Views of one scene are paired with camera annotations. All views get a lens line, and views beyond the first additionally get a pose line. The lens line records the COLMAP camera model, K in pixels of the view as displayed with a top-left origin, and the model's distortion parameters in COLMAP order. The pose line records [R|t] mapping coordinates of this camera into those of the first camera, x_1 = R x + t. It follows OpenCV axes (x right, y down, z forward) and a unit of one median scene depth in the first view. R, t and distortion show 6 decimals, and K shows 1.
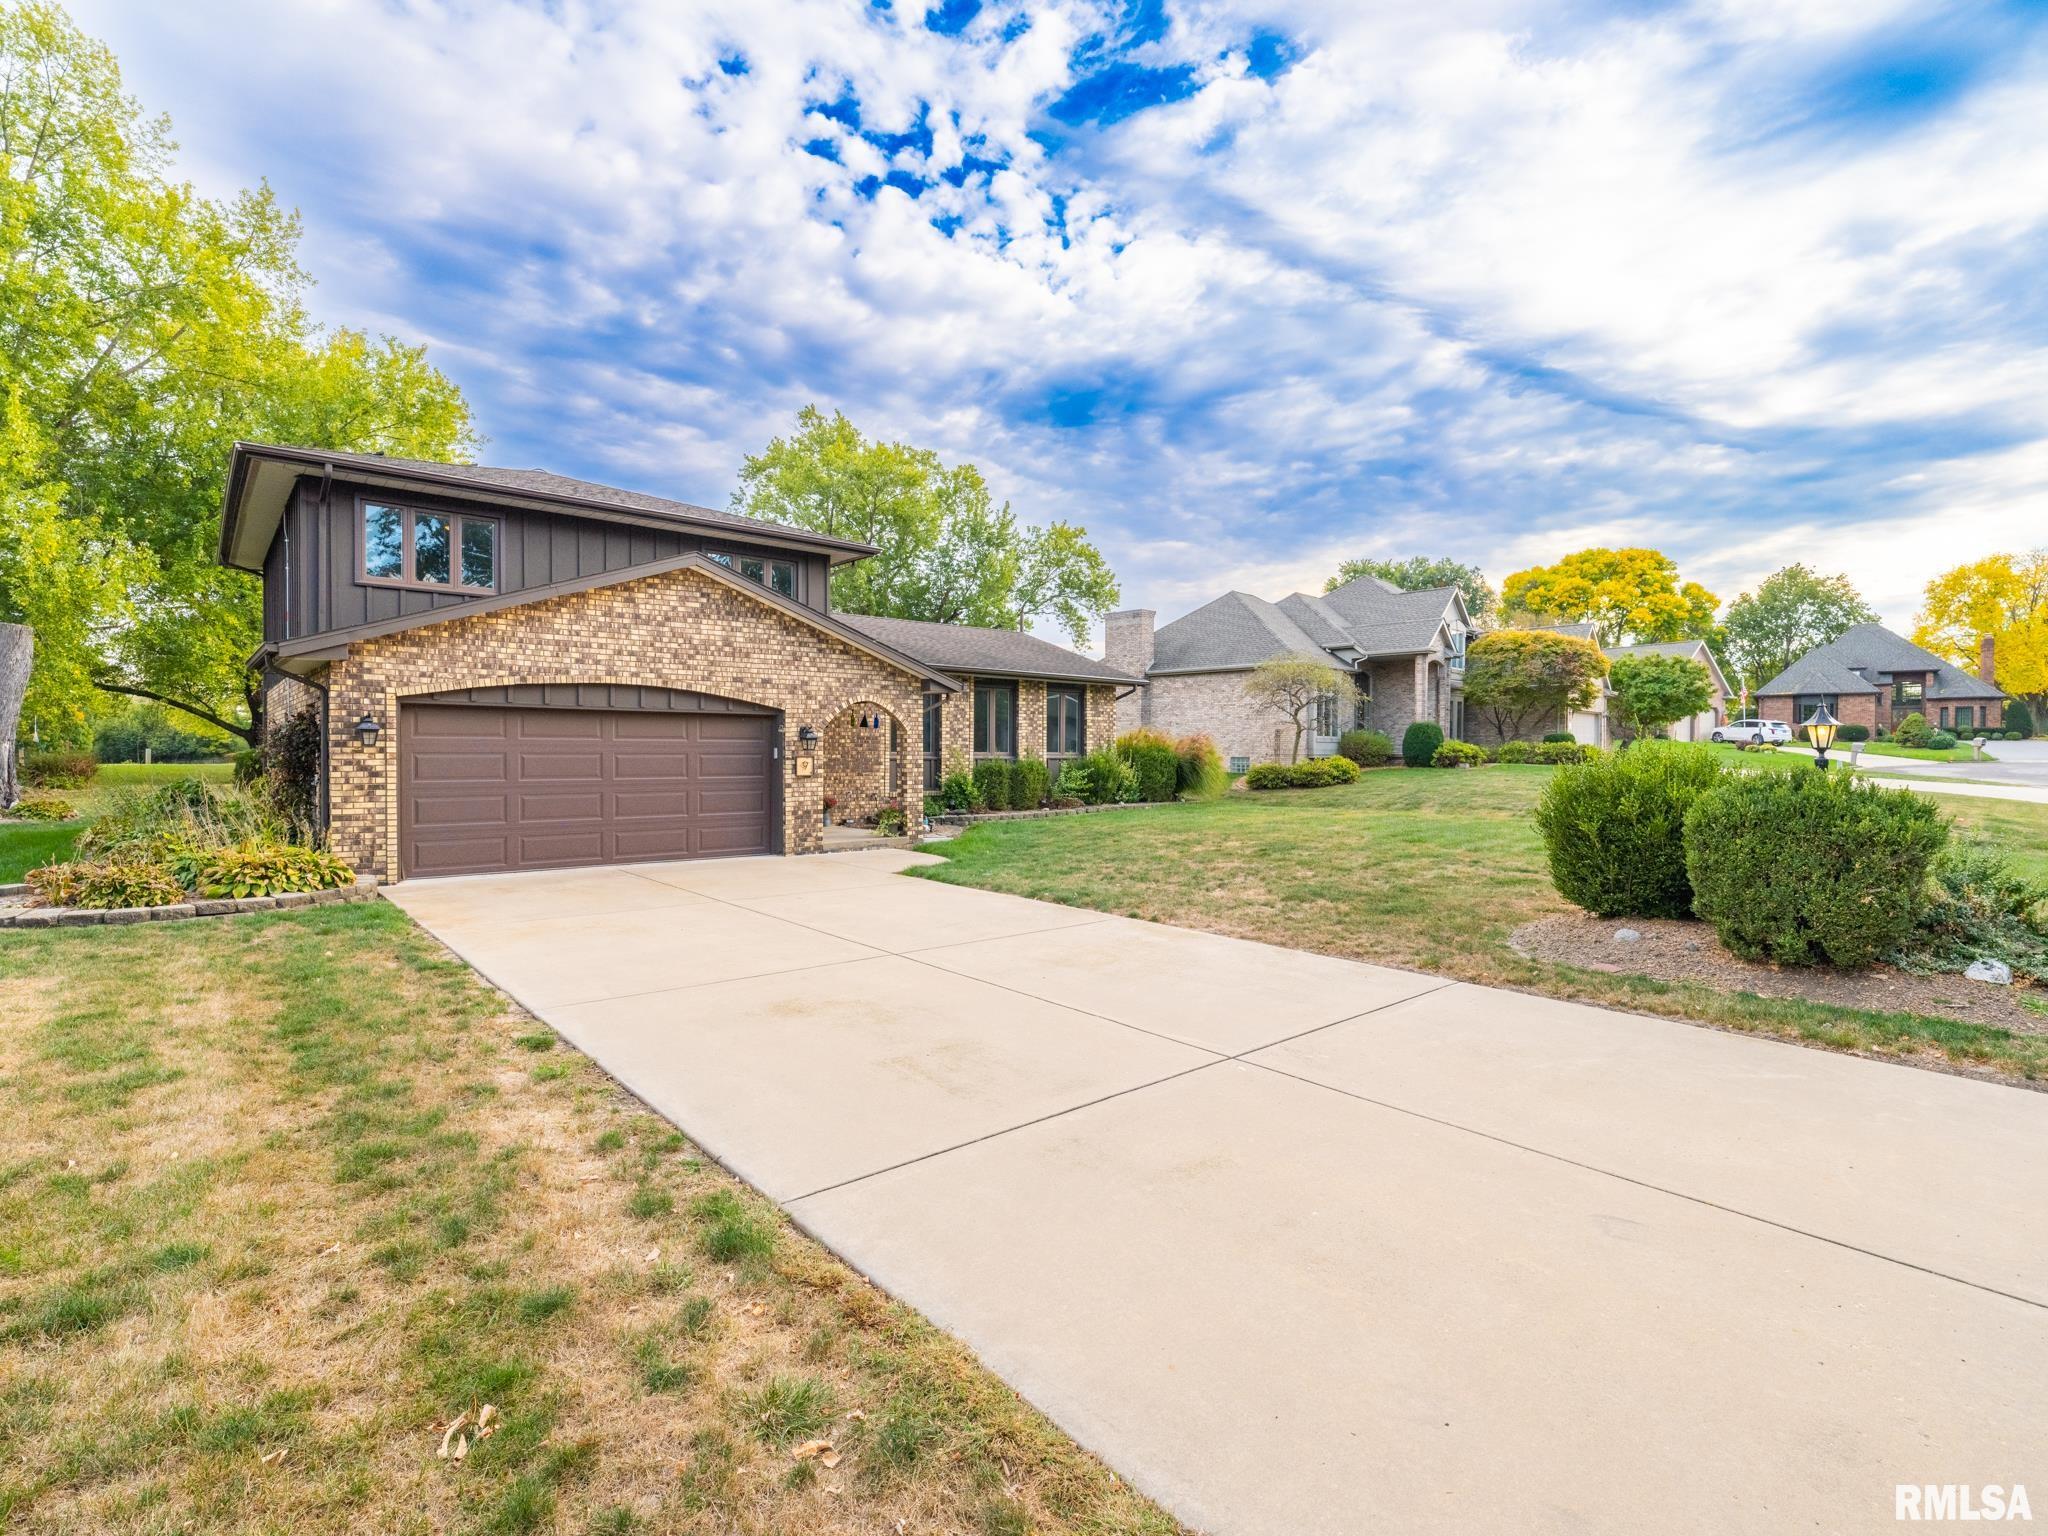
lens RADIAL K [[976.6, 0, 1024.0], [0, 976.6, 768.0], [0, 0, 1]] dist [0.025269, -0.000150]
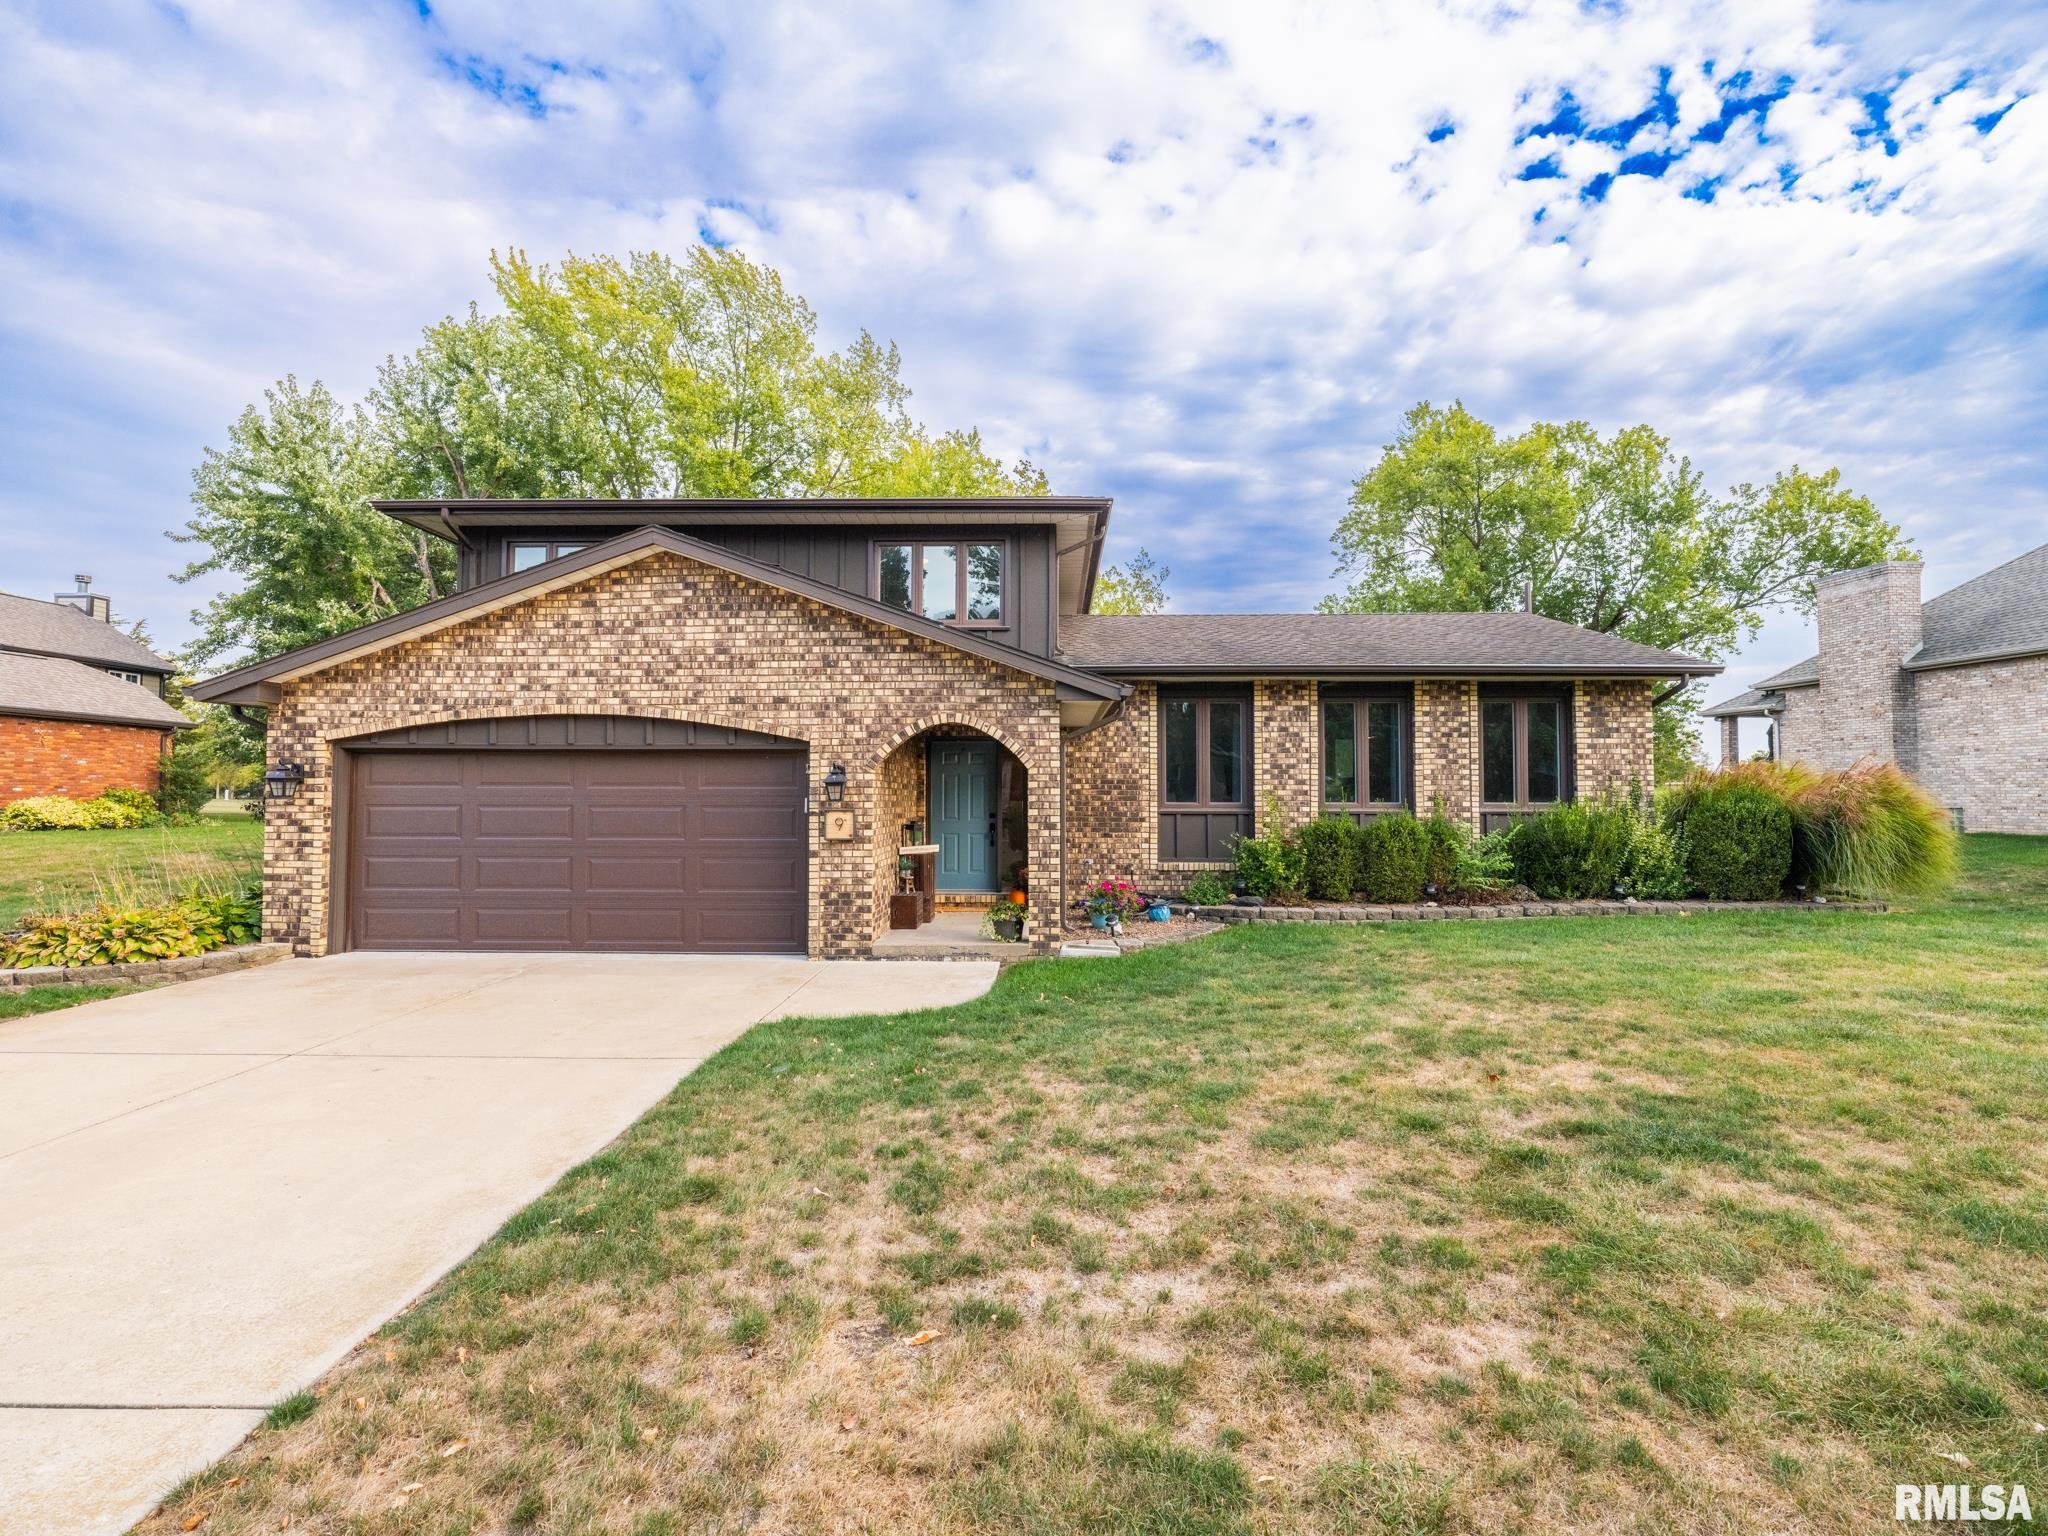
lens RADIAL K [[927.9, 0, 1023.9], [0, 927.9, 755.7], [0, 0, 1]] dist [-0.001591, -0.000858]
pose [[0.743777, -0.029658, -0.667770, 0.271831], [-0.010261, 0.998391, -0.055772, -0.014272], [0.668349, 0.048334, 0.742275, 0.584706]]
